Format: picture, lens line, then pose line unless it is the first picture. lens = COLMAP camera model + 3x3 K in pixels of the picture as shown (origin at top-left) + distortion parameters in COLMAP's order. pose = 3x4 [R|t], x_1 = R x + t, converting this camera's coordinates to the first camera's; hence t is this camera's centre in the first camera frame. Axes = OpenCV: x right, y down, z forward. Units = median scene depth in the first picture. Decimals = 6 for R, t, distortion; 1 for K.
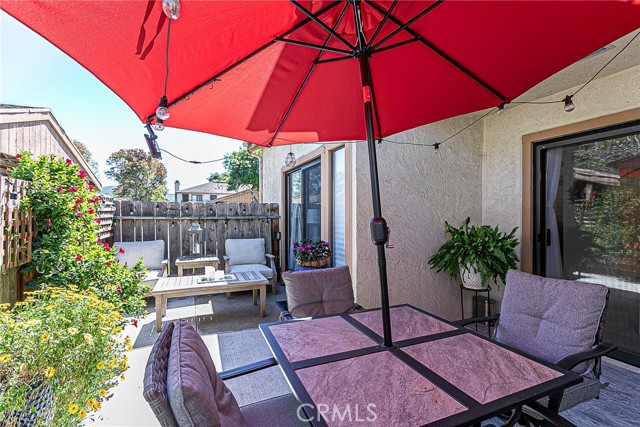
lens RADIAL K [[298.8, 0, 323.0], [0, 298.8, 215.2], [0, 0, 1]] dist [-0.001697, -0.001184]
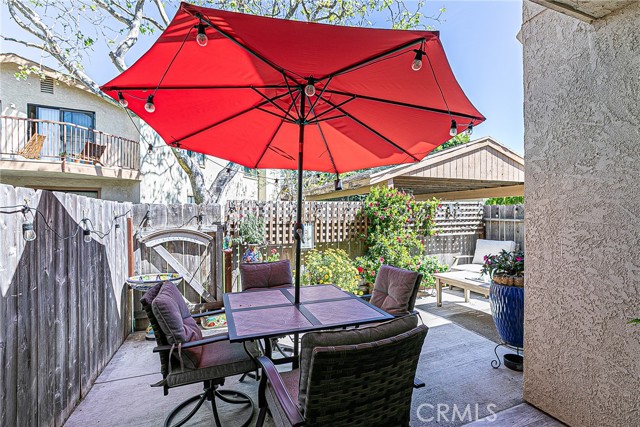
lens RADIAL K [[298.8, 0, 320.8], [0, 298.8, 215.0], [0, 0, 1]] dist [-0.001697, -0.001184]
pose [[-0.020281, 0.001547, -0.999793, 0.526081], [-0.001425, 0.999998, 0.001577, -0.010083], [0.999793, 0.001457, -0.020279, 0.341488]]
